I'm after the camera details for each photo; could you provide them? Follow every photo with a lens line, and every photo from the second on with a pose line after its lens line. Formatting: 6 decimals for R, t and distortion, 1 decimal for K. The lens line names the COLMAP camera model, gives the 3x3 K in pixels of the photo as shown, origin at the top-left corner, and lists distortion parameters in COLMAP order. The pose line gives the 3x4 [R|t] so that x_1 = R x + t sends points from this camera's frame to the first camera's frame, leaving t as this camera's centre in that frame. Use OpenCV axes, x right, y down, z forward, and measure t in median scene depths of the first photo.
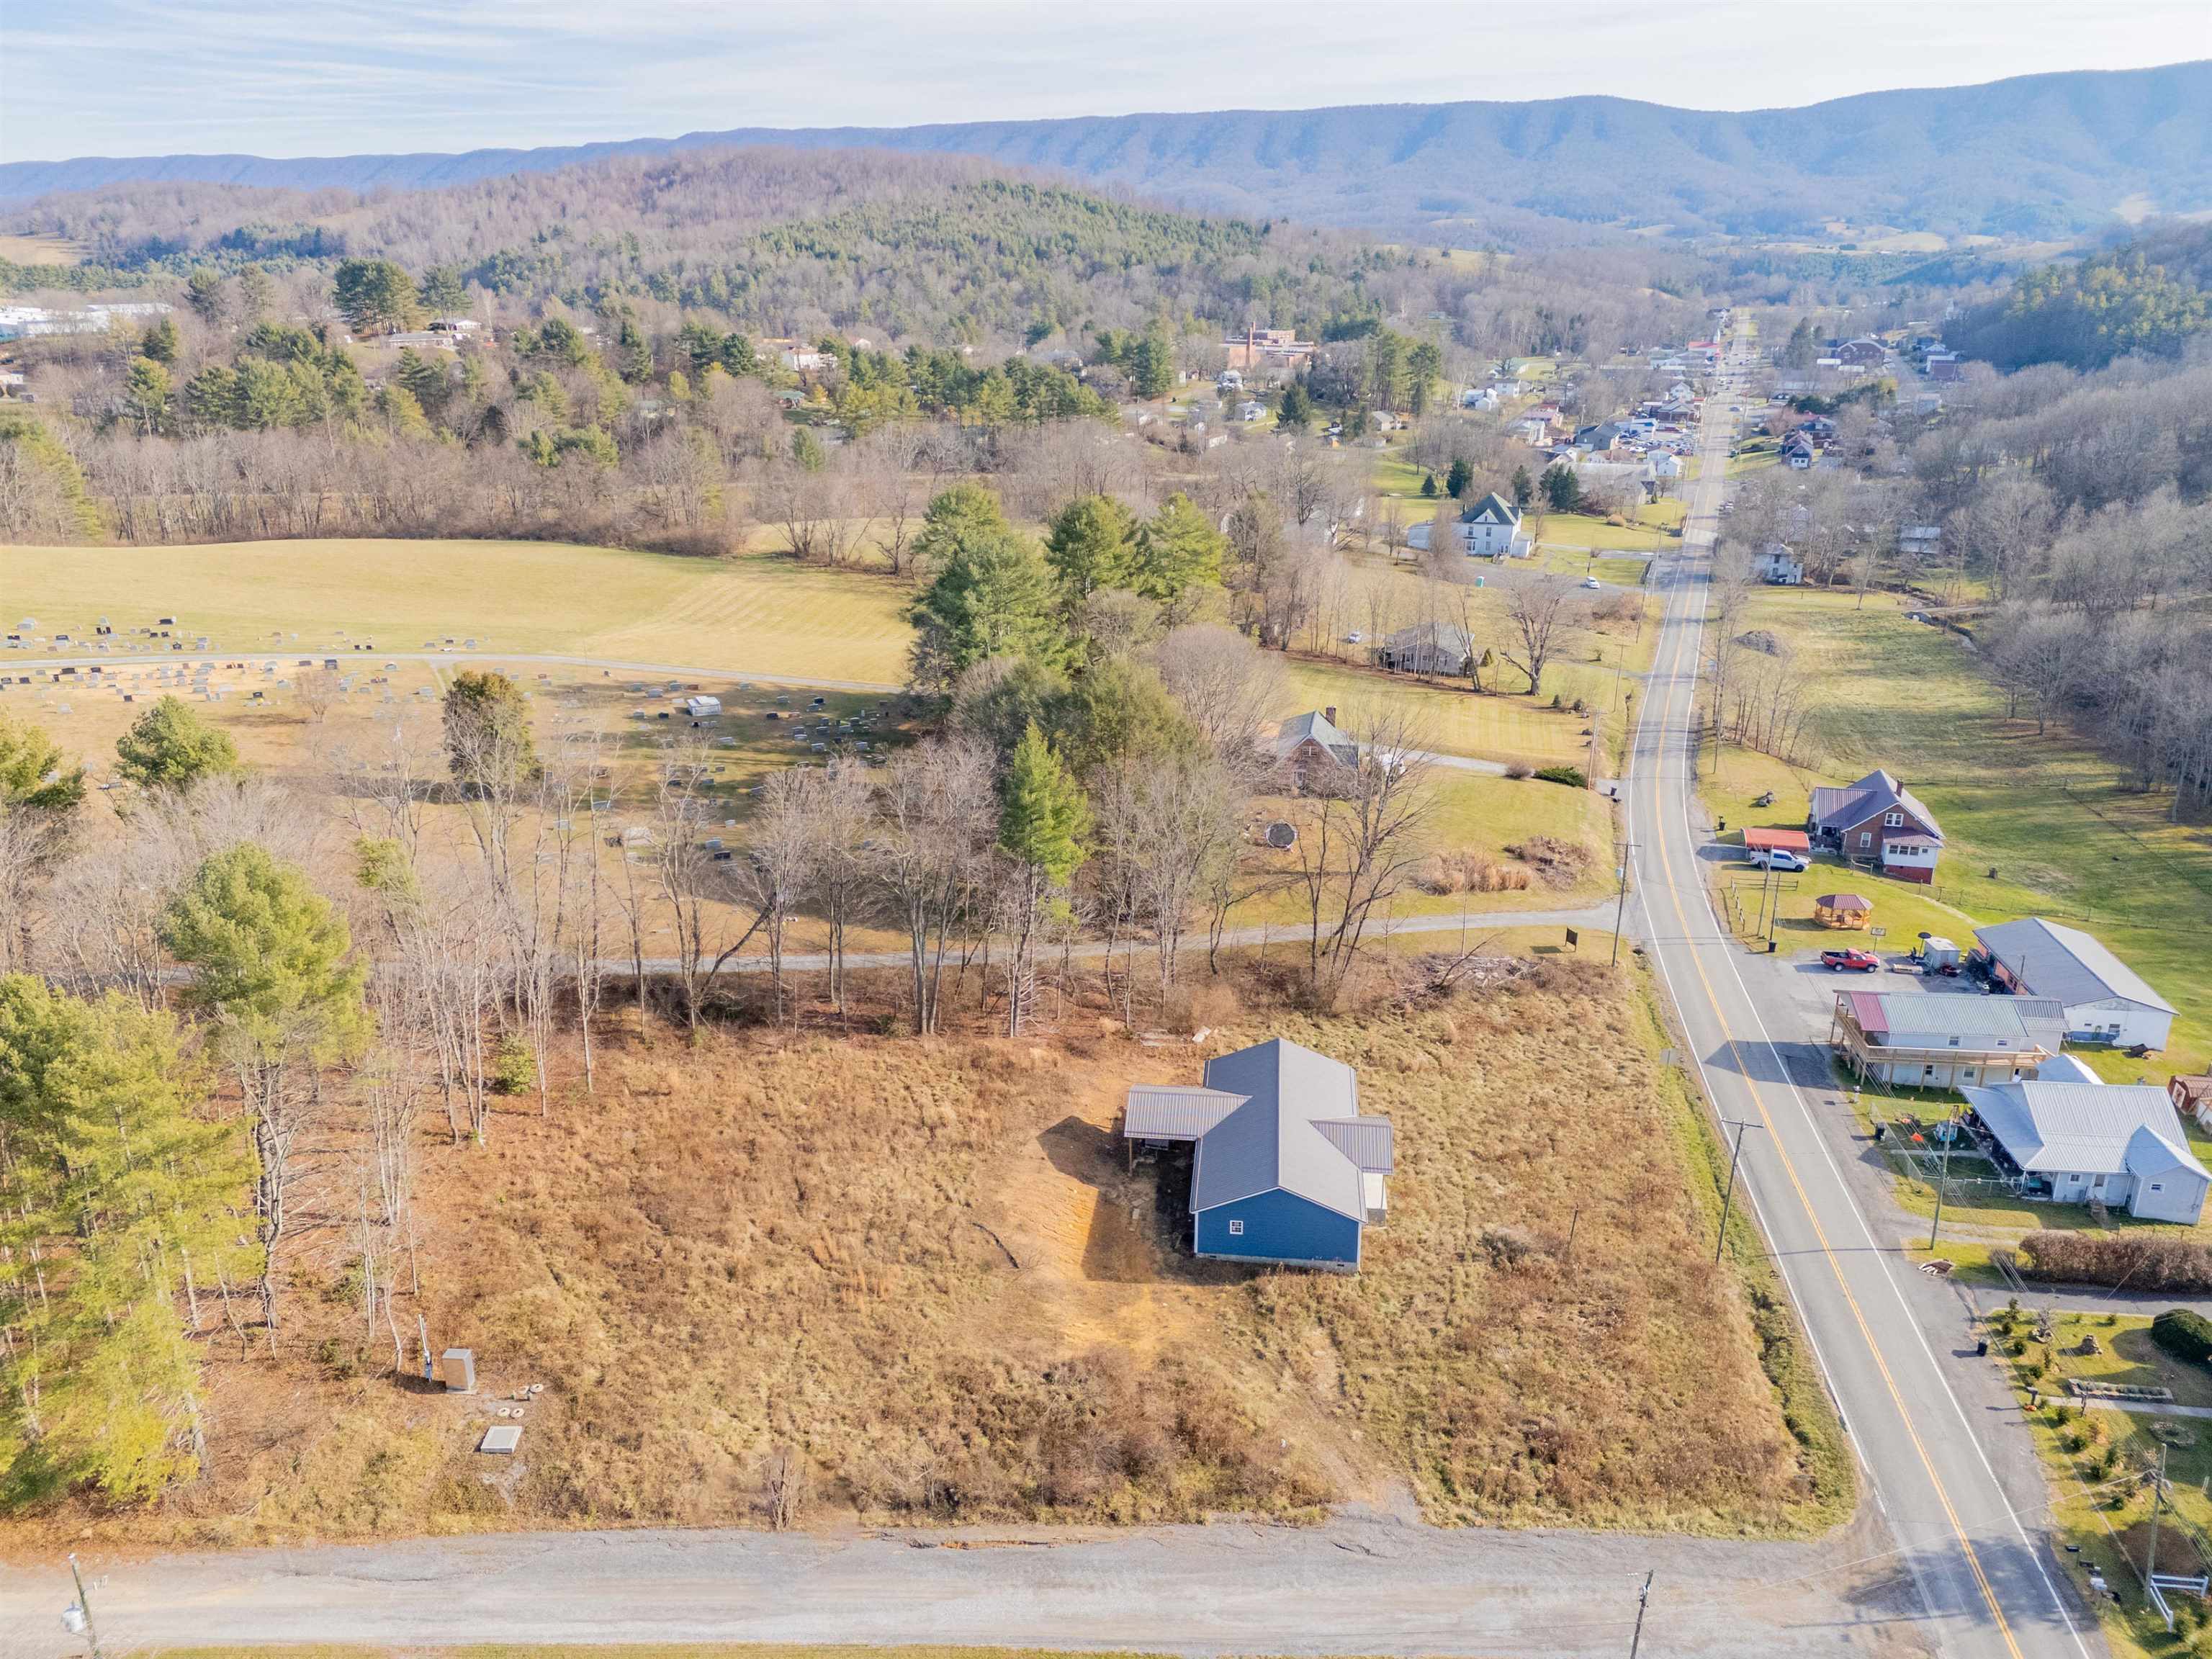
lens RADIAL K [[1615.5, 0, 1112.4], [0, 1615.5, 823.7], [0, 0, 1]] dist [0.081777, -0.075382]
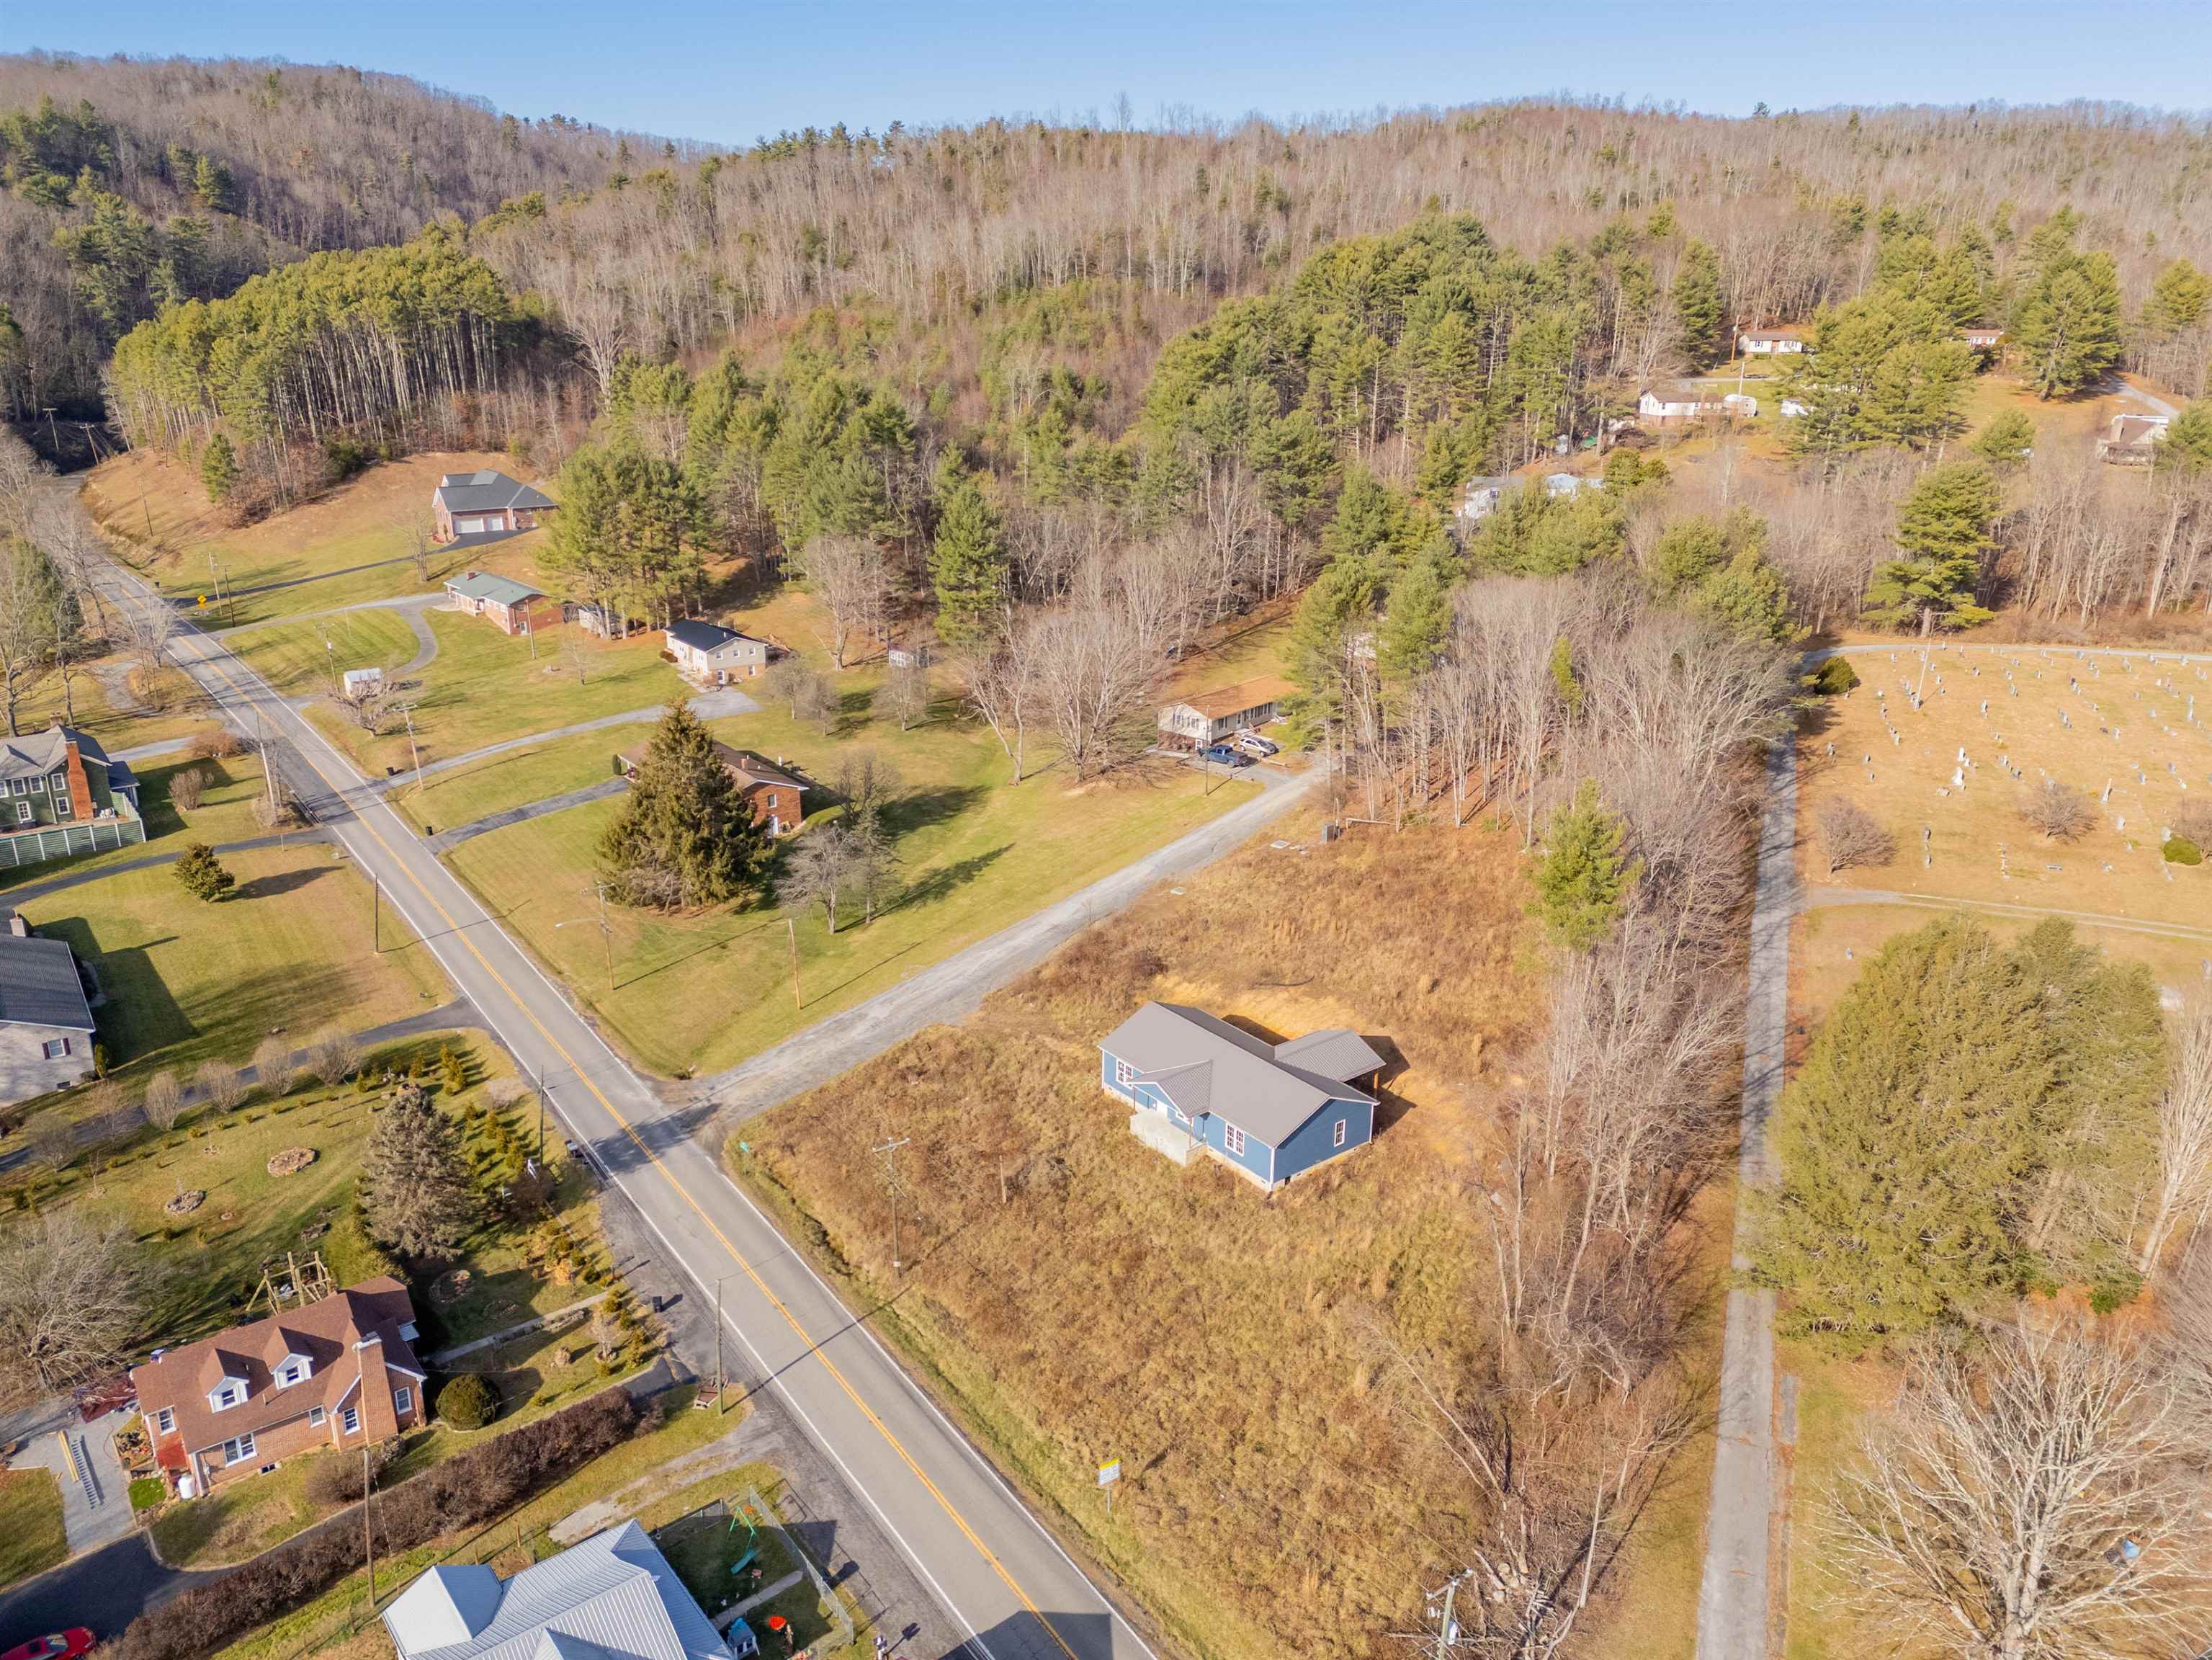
lens RADIAL K [[1657.2, 0, 1100.2], [0, 1657.2, 724.9], [0, 0, 1]] dist [0.083953, -0.089192]
pose [[-0.711795, 0.178733, -0.679266, 0.855709], [-0.249614, 0.839584, 0.482484, -0.510426], [0.656537, 0.512984, -0.552998, 1.372671]]
